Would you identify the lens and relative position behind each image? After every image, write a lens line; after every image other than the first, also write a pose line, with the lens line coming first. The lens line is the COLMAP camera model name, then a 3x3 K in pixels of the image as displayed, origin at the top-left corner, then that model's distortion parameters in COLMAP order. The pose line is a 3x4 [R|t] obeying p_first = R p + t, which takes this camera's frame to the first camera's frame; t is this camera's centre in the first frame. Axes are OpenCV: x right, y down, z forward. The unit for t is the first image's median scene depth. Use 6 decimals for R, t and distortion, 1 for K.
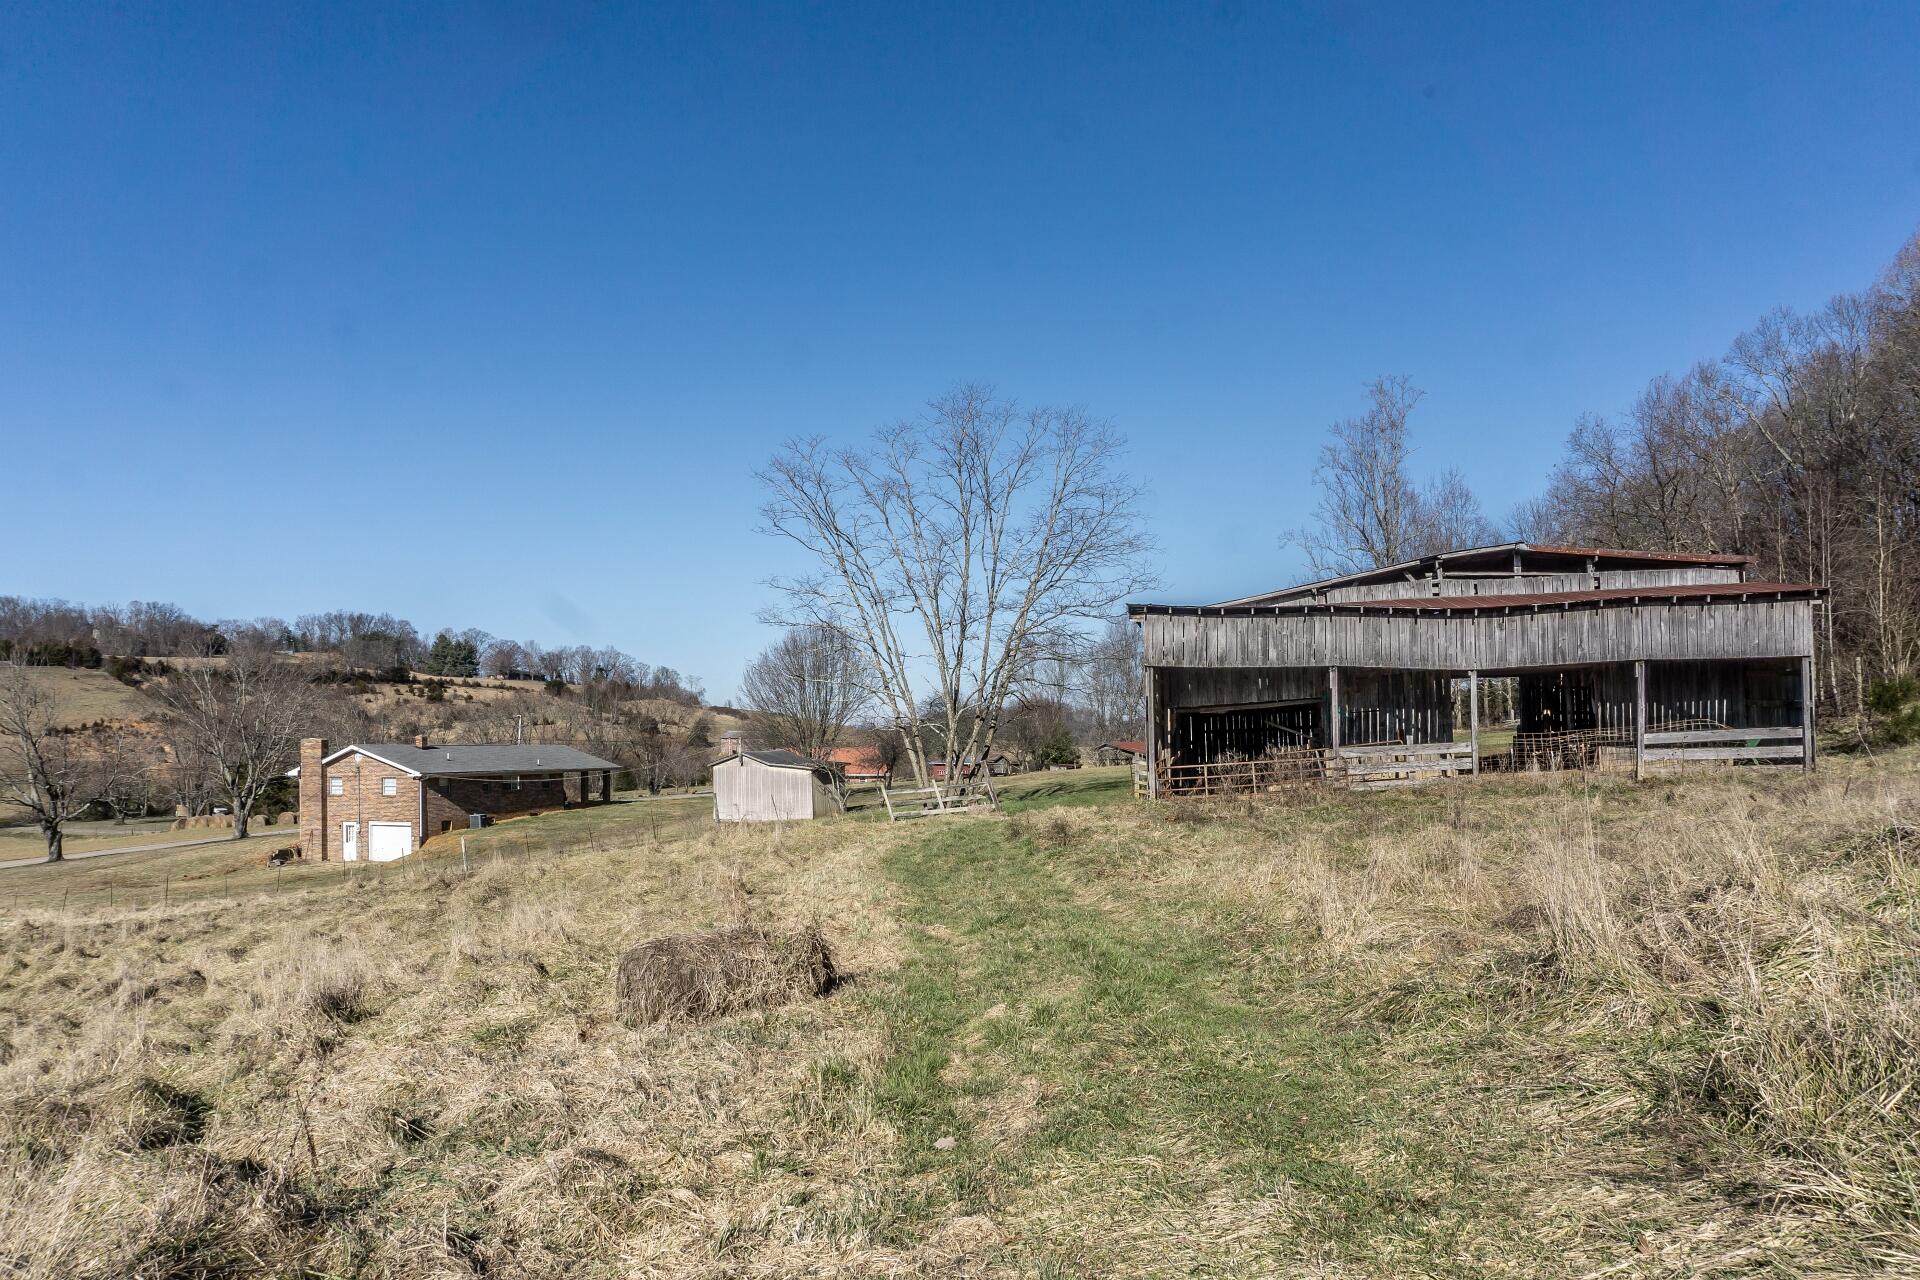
lens RADIAL K [[1281.4, 0, 1001.0], [0, 1281.4, 731.1], [0, 0, 1]] dist [-0.044021, -0.000087]
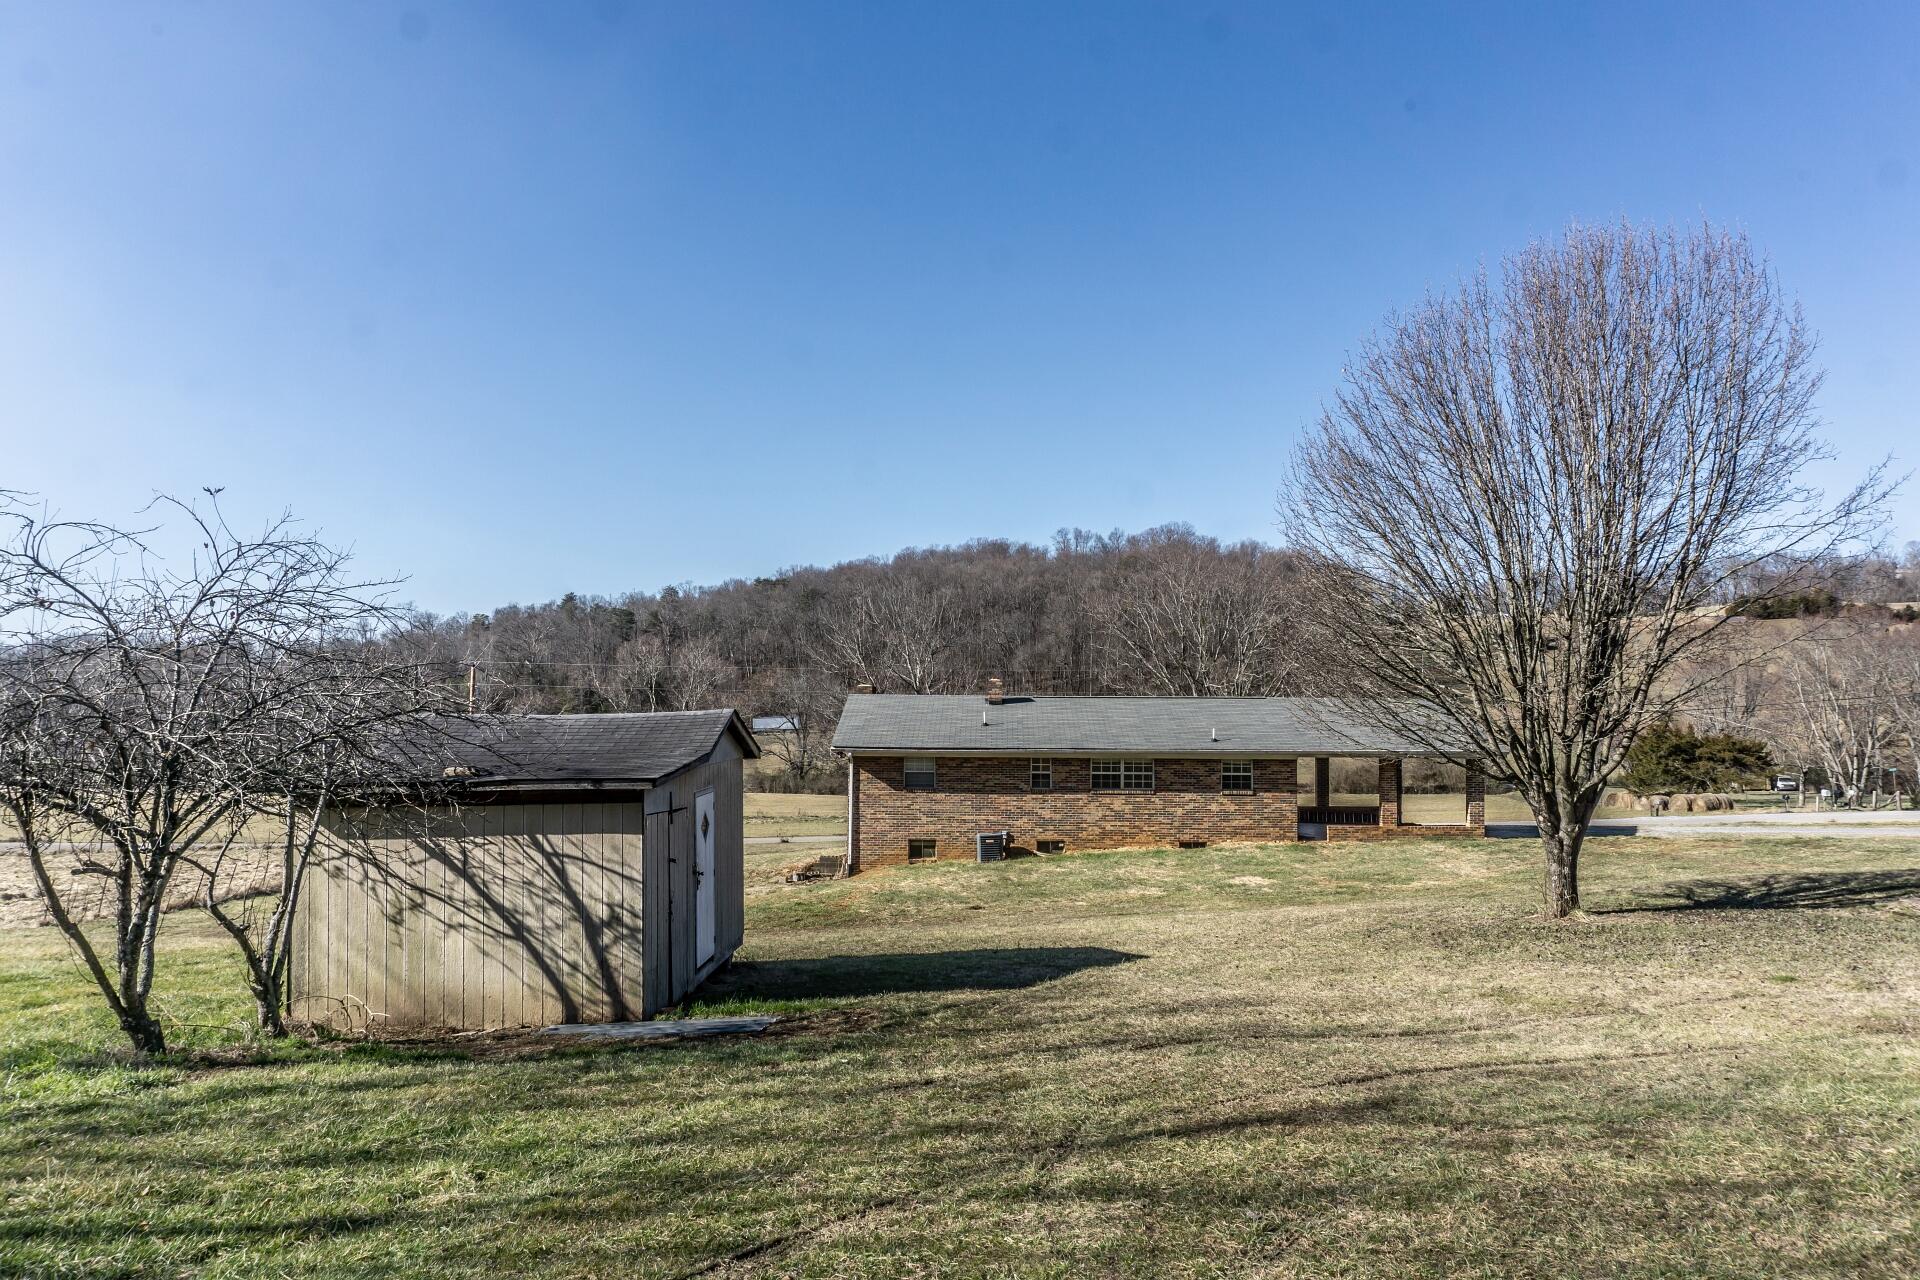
lens RADIAL K [[1284.3, 0, 960.0], [0, 1284.3, 640.0], [0, 0, 1]] dist [-0.035891, 0.000556]
pose [[0.239481, -0.041613, -0.970009, 0.012967], [0.003573, 0.999112, -0.041979, 0.001620], [0.970895, 0.006587, 0.239417, 0.137030]]
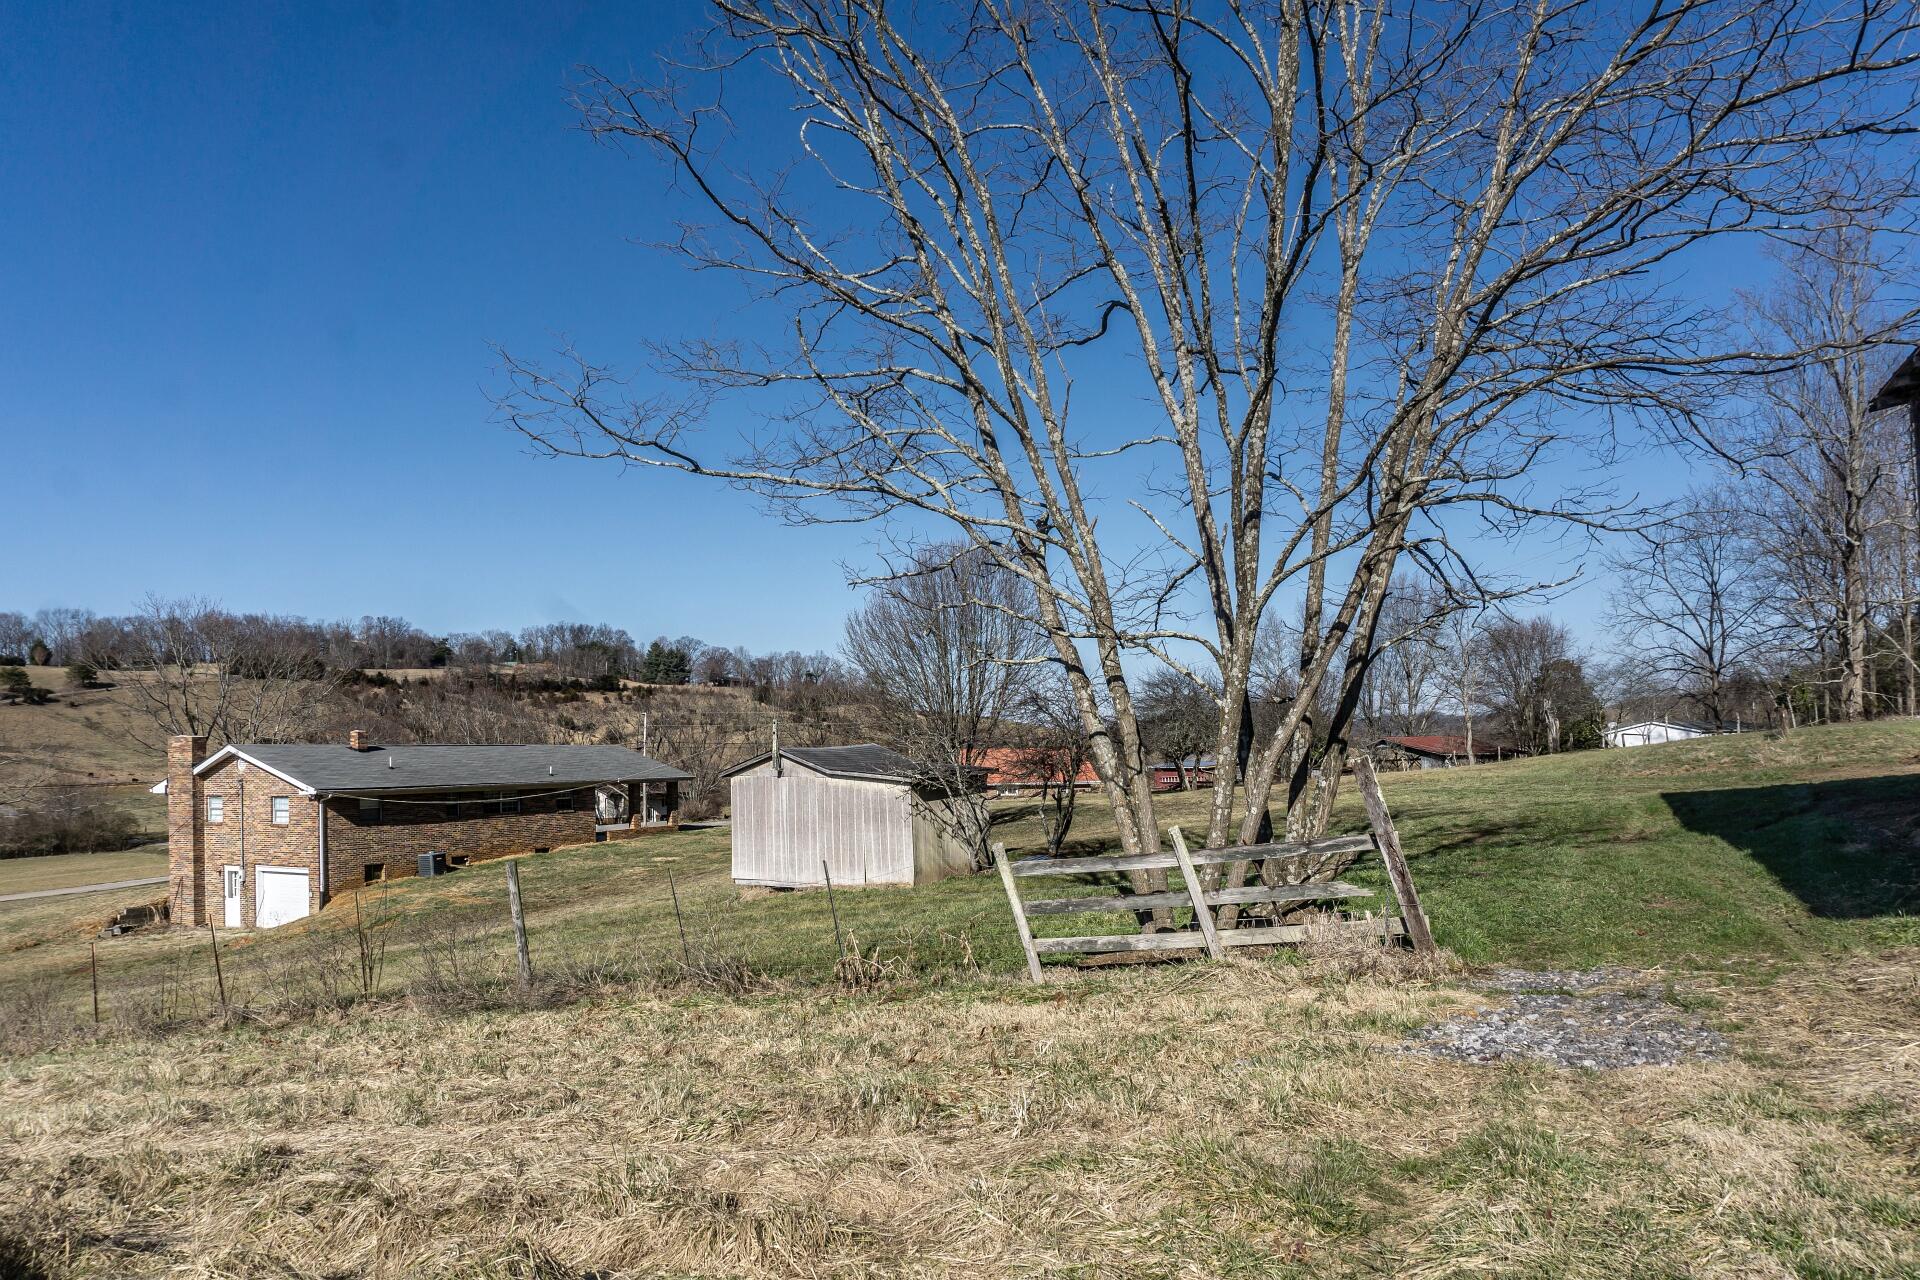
lens RADIAL K [[1291.7, 0, 961.4], [0, 1291.7, 735.1], [0, 0, 1]] dist [-0.027008, -0.000645]
pose [[0.980096, -0.011083, -0.198215, -0.004039], [0.010927, 0.999939, -0.001882, 0.001709], [0.198224, -0.000322, 0.980157, 0.067737]]
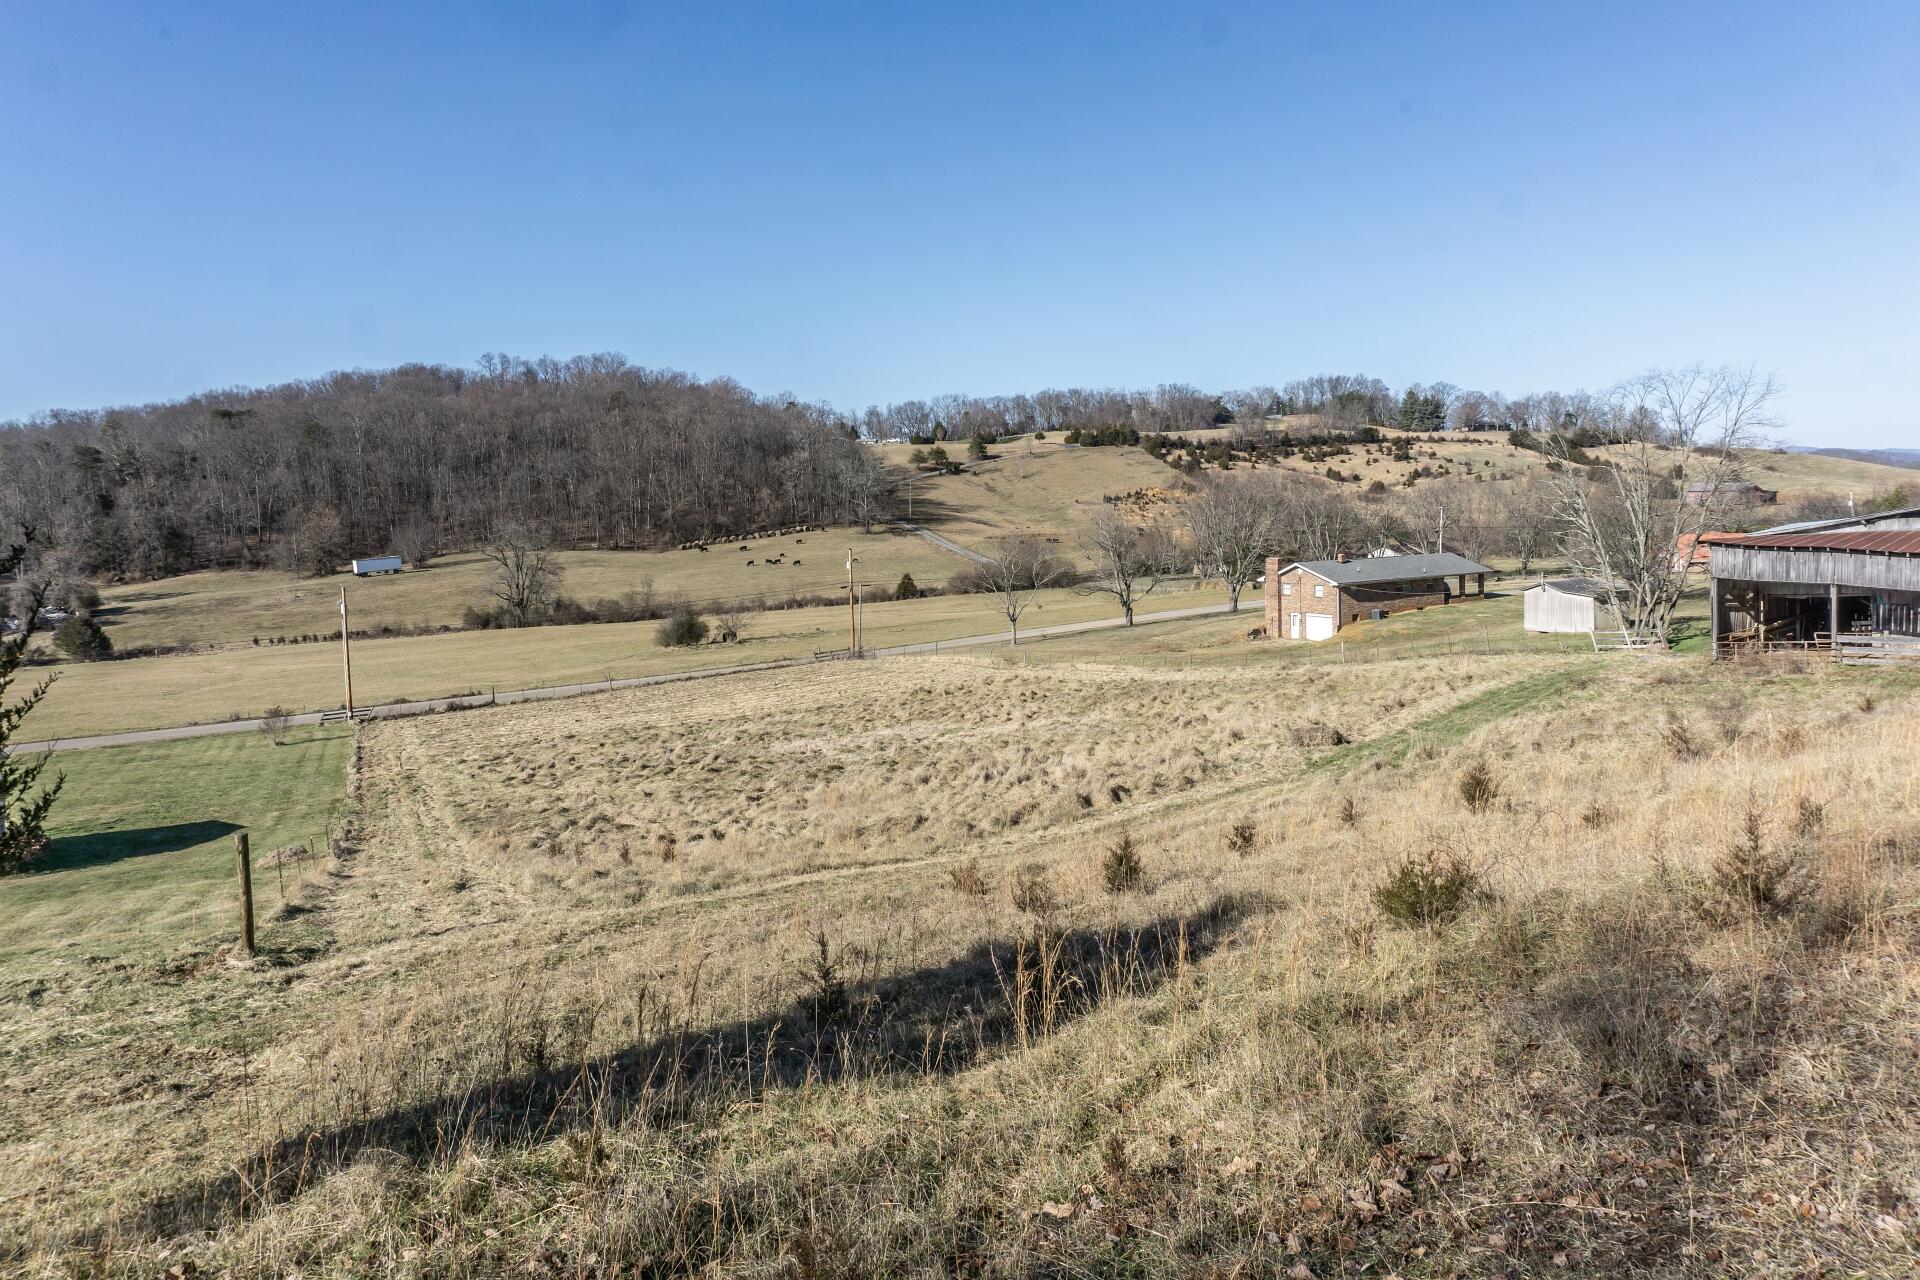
lens RADIAL K [[1303.5, 0, 963.9], [0, 1303.5, 549.7], [0, 0, 1]] dist [-0.025799, -0.002298]
pose [[0.727494, 0.012126, -0.686007, 0.043814], [0.031979, 0.998158, 0.051557, -0.015559], [0.685369, -0.059445, 0.725766, -0.063808]]
